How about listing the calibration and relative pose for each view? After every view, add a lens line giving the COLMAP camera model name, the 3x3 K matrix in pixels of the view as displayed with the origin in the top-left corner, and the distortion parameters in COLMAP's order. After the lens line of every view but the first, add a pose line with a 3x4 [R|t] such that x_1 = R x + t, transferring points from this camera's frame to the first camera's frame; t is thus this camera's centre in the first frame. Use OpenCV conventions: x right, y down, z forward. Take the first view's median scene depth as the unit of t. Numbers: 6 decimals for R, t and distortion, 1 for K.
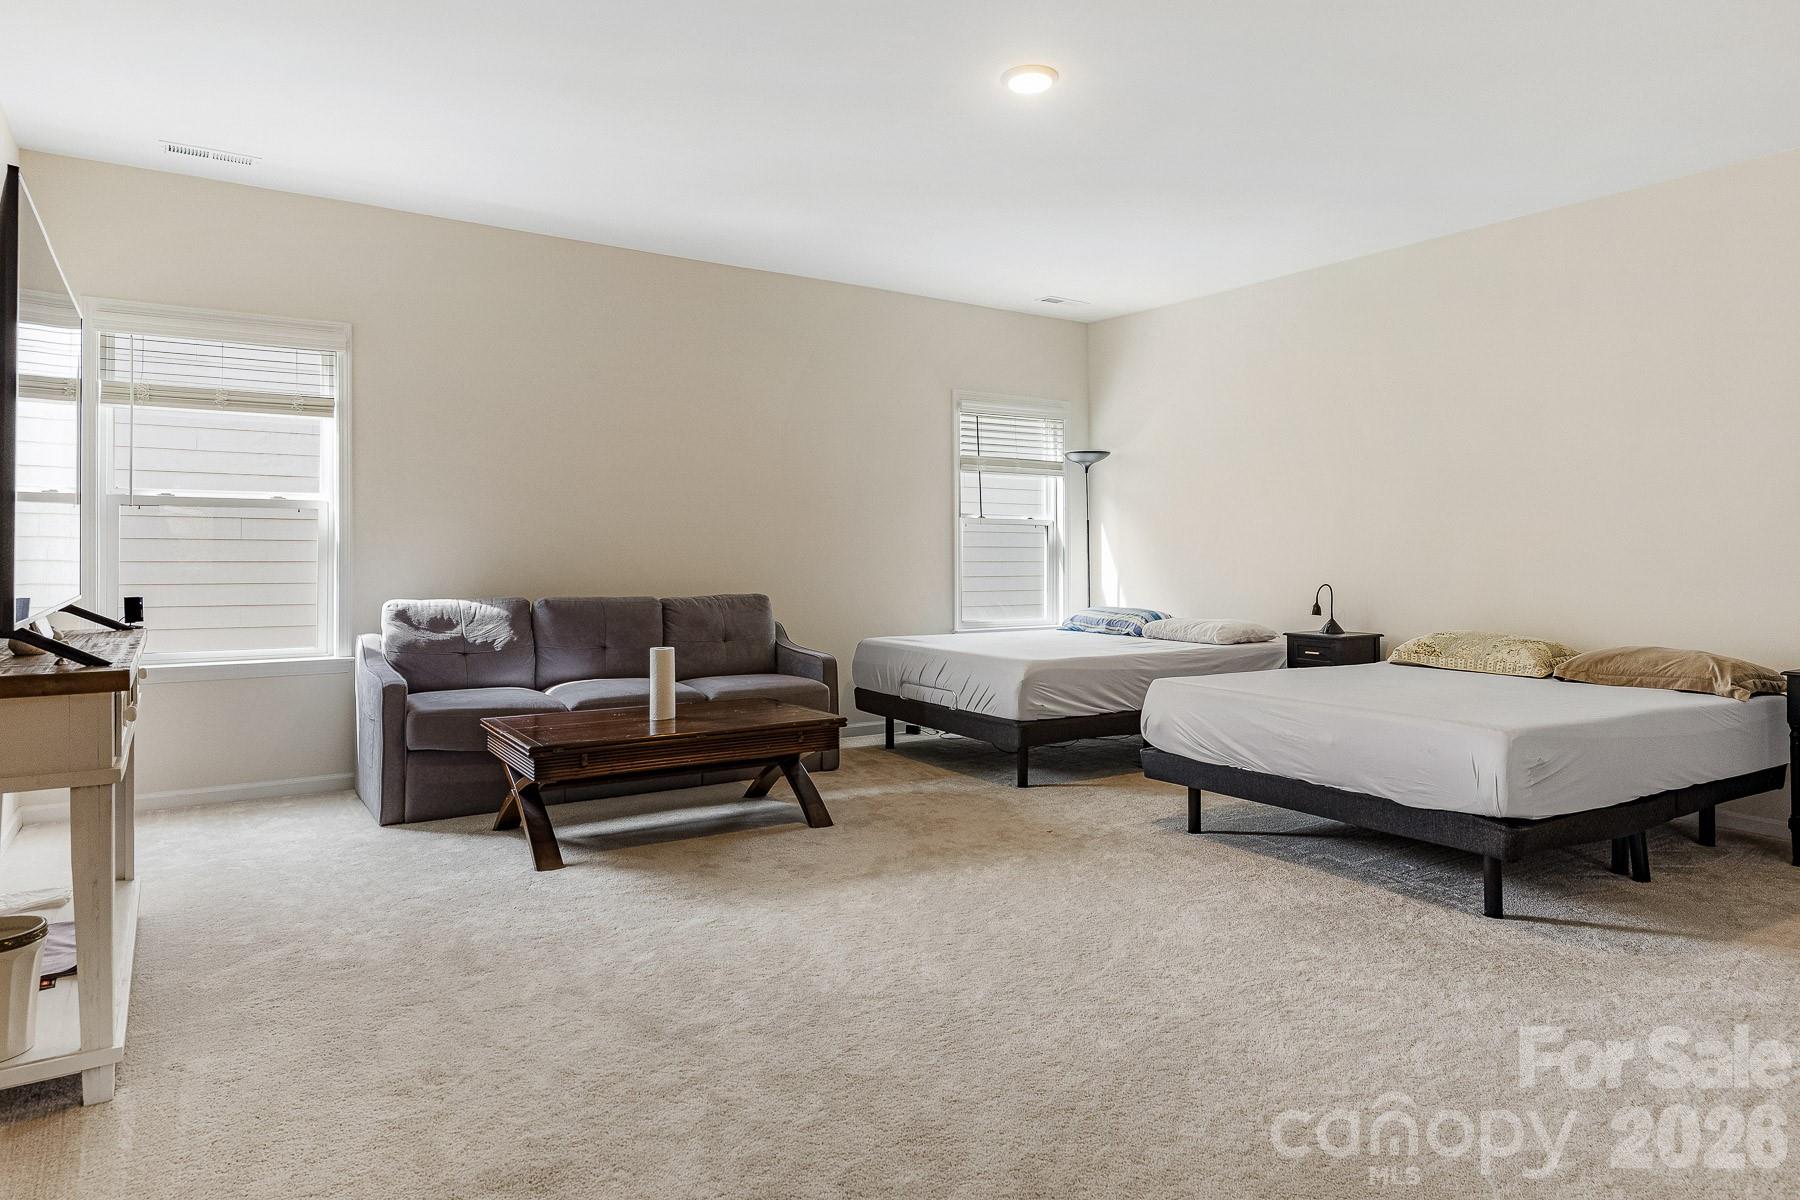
lens RADIAL K [[1079.9, 0, 899.0], [0, 1079.9, 548.6], [0, 0, 1]] dist [-0.034683, -0.000283]
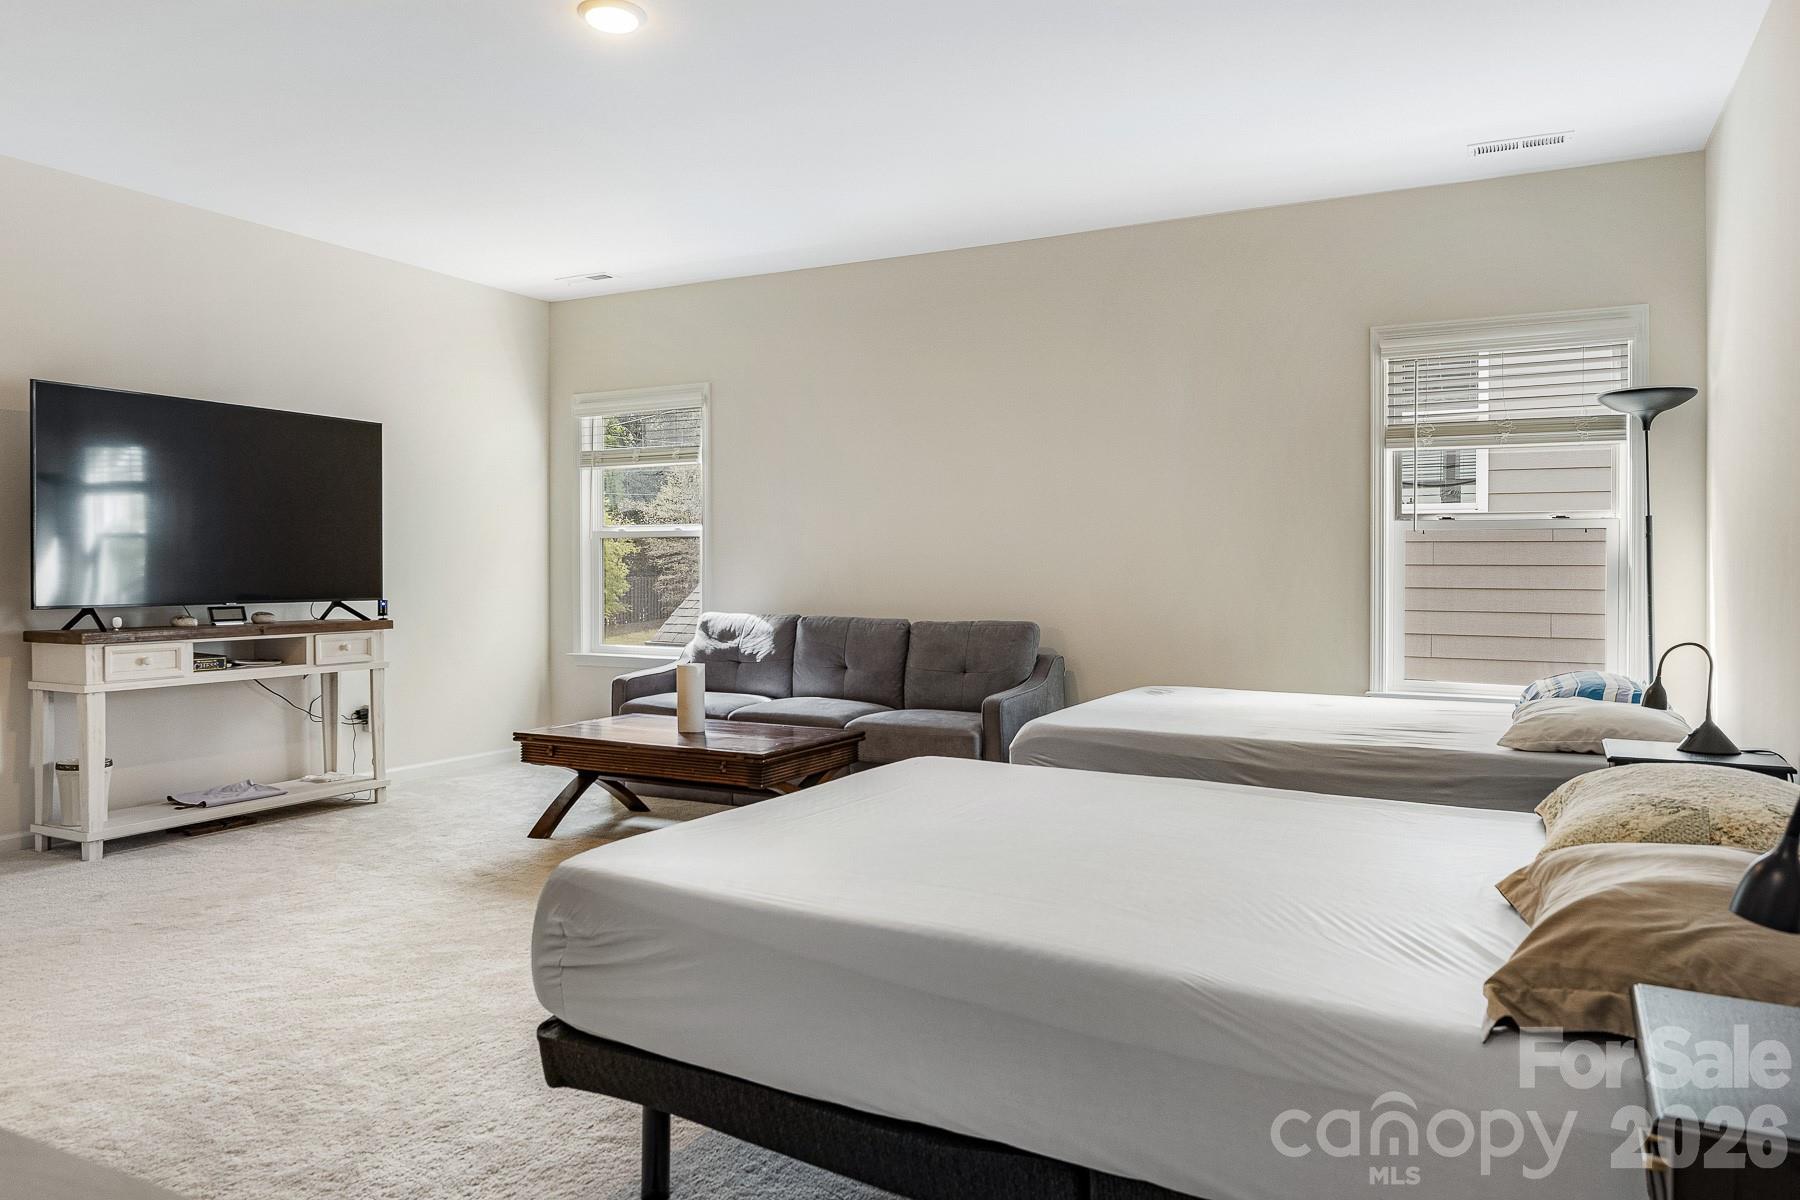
lens RADIAL K [[1234.8, 0, 898.5], [0, 1234.8, 575.7], [0, 0, 1]] dist [0.000495, -0.000850]
pose [[0.469775, -0.000440, -0.882786, 0.806774], [0.000796, 1.000000, -0.000075, 0.006991], [0.882786, -0.000667, 0.469775, 0.531081]]
